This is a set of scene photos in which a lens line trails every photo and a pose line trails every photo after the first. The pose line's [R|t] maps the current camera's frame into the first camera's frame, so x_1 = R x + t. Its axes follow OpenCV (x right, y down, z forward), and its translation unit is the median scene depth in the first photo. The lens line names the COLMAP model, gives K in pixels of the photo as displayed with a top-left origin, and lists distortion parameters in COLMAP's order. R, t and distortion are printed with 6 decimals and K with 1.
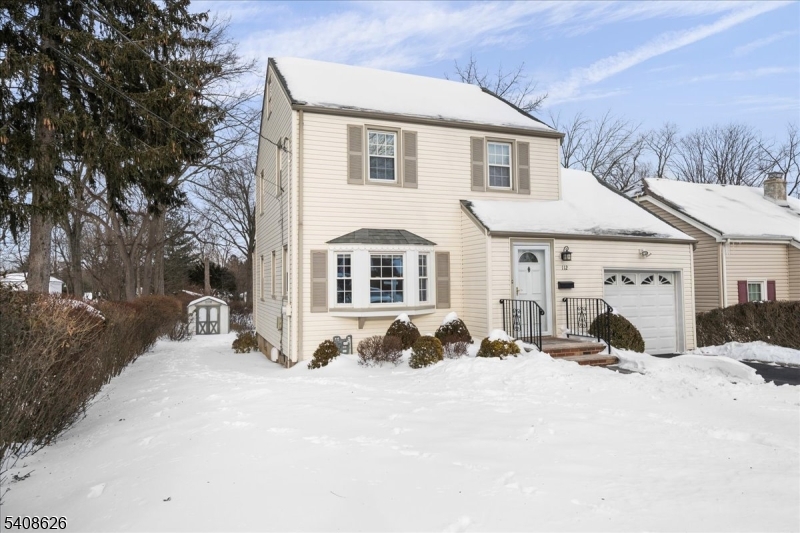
lens RADIAL K [[405.2, 0, 369.5], [0, 405.2, 270.6], [0, 0, 1]] dist [-0.001895, -0.000295]
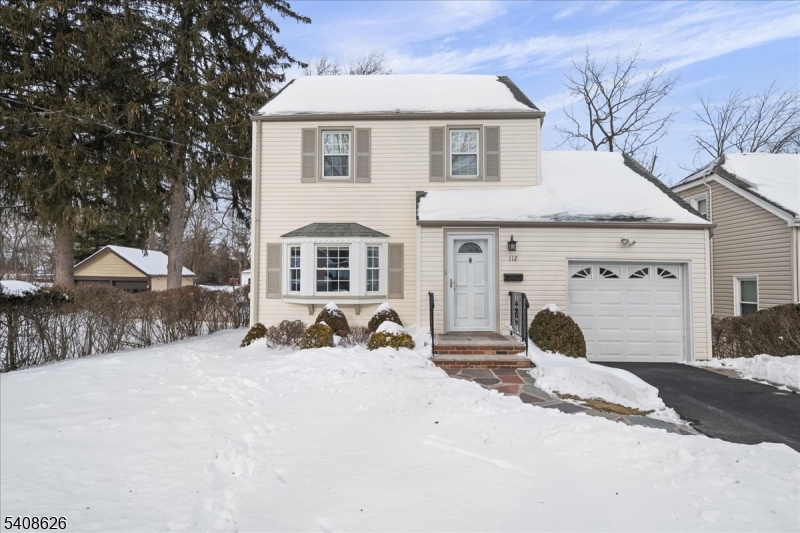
lens RADIAL K [[365.0, 0, 399.2], [0, 365.0, 264.1], [0, 0, 1]] dist [0.001224, 0.000199]
pose [[0.951461, 0.003769, -0.307747, 0.494313], [-0.002151, 0.999982, 0.005595, 0.001157], [0.307762, -0.004661, 0.951452, 0.133970]]
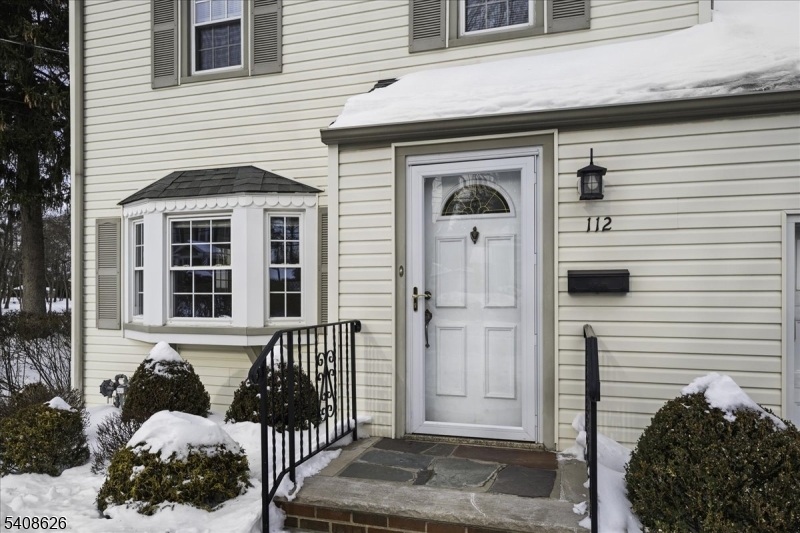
lens RADIAL K [[480.5, 0, 418.4], [0, 480.5, 289.6], [0, 0, 1]] dist [-0.000045, -0.000034]
pose [[0.847848, 0.009652, -0.530151, 0.561152], [0.010543, 0.999330, 0.035055, 0.027403], [0.530134, -0.035310, 0.847178, 0.631074]]
